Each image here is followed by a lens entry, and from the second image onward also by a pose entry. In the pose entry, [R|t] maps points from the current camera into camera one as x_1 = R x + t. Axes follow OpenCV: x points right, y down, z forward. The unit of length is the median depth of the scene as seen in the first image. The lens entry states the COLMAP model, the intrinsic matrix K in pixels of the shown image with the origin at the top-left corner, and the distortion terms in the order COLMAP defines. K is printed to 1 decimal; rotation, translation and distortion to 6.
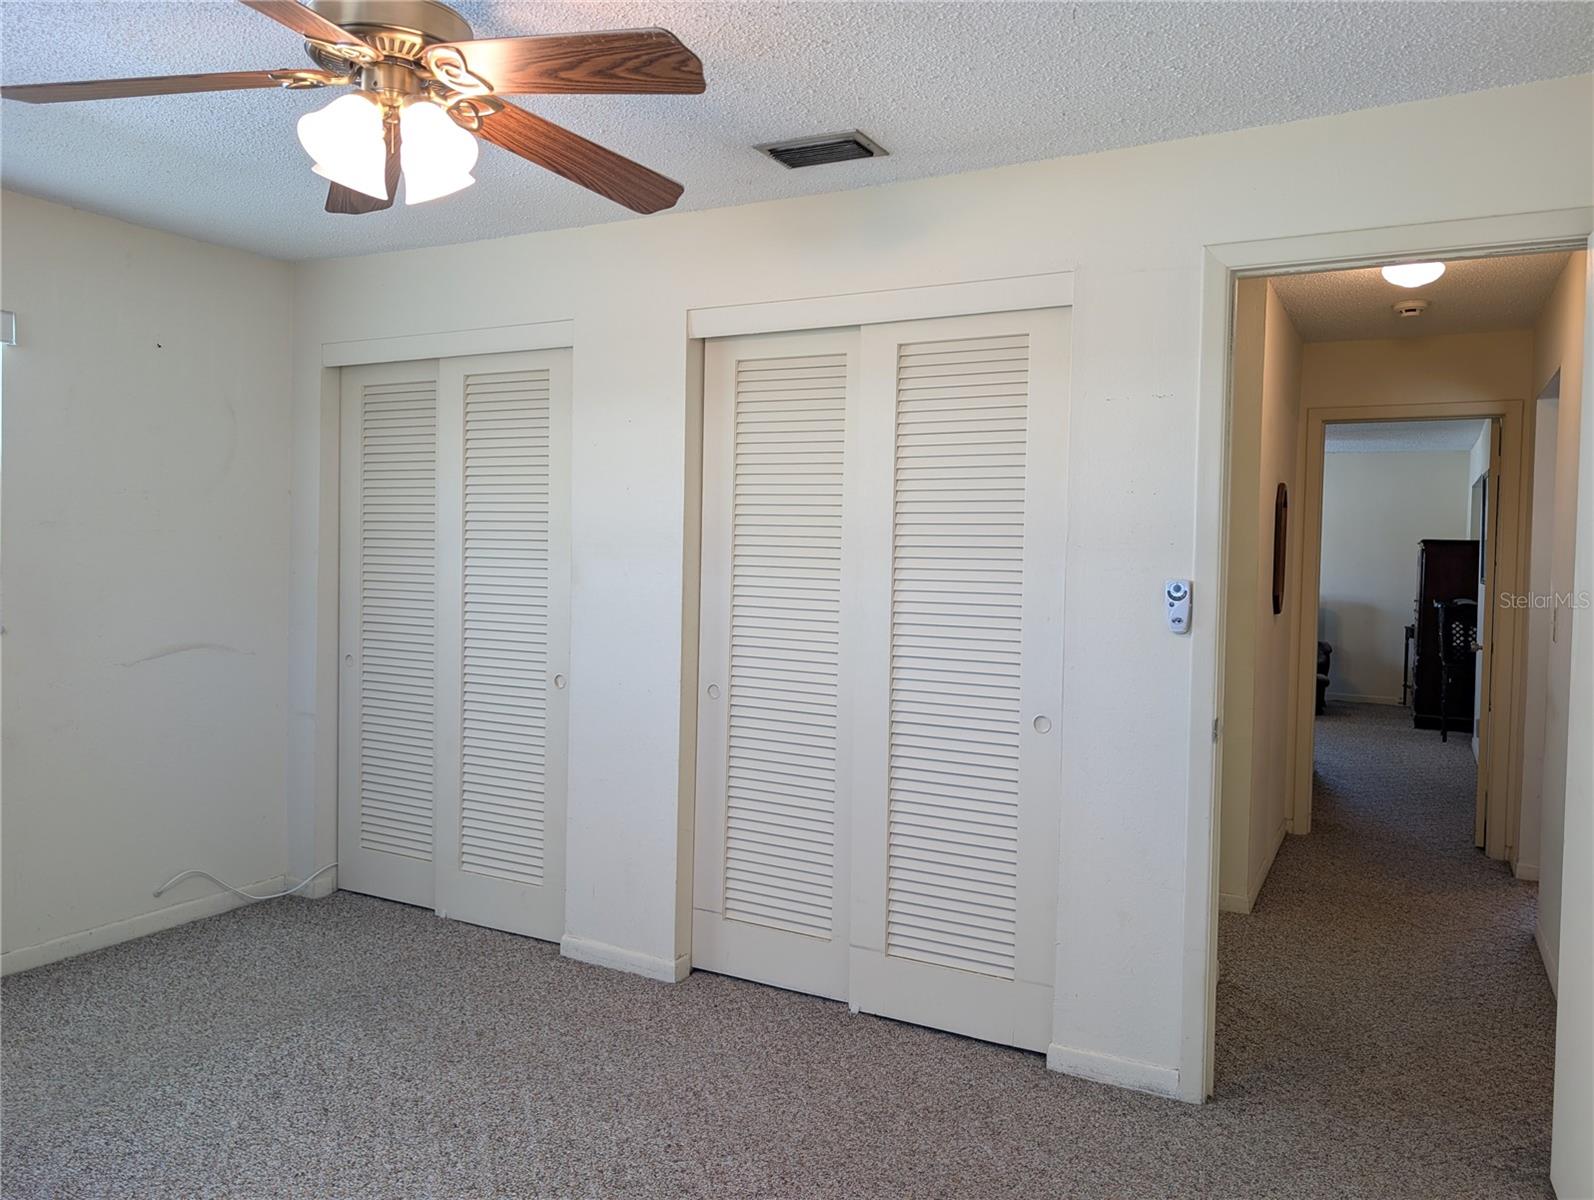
lens RADIAL K [[1136.1, 0, 791.8], [0, 1136.1, 585.6], [0, 0, 1]] dist [0.022550, -0.024674]
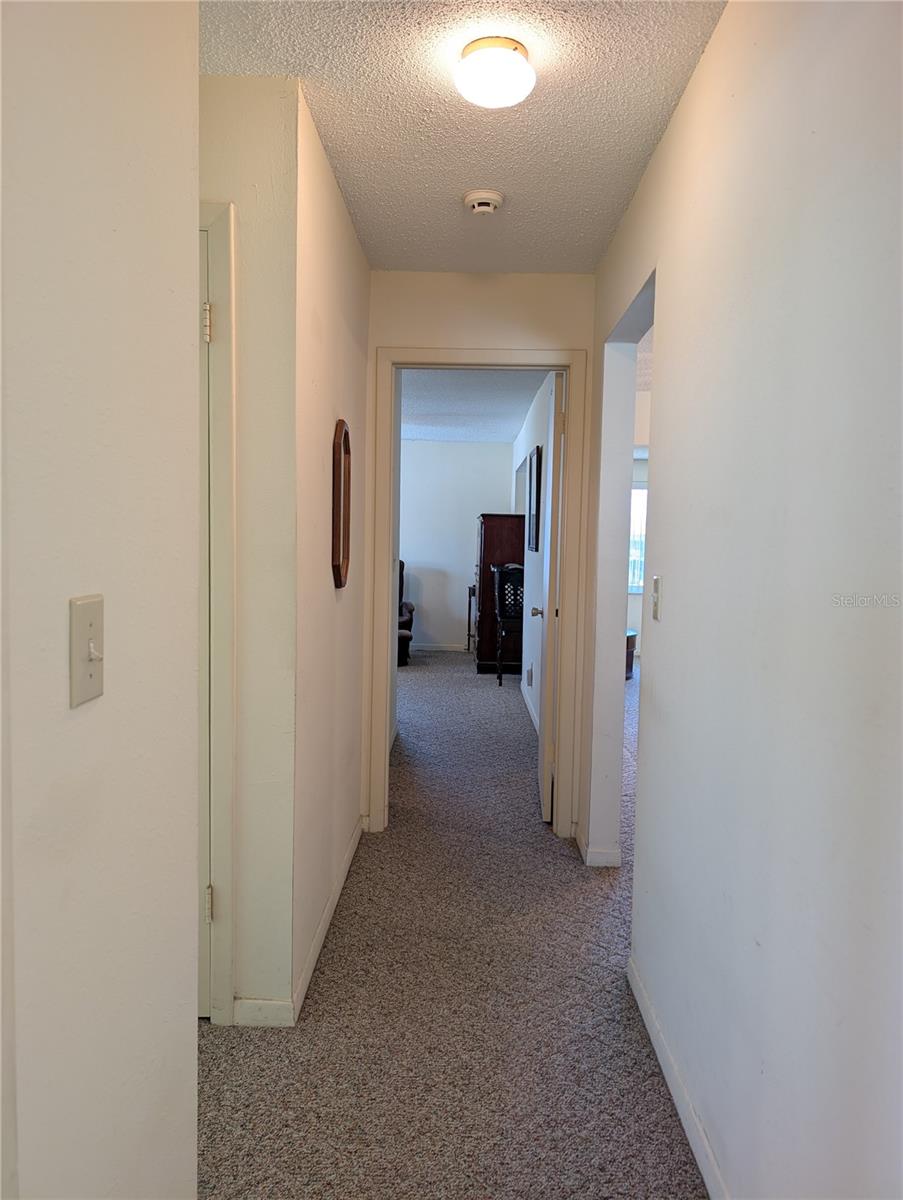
lens RADIAL K [[876.8, 0, 449.6], [0, 876.8, 601.0], [0, 0, 1]] dist [-0.004481, 0.001809]
pose [[0.888112, -0.035007, 0.458292, 0.114740], [0.011973, 0.998519, 0.053072, 0.001259], [-0.459471, -0.041647, 0.887216, 0.227180]]
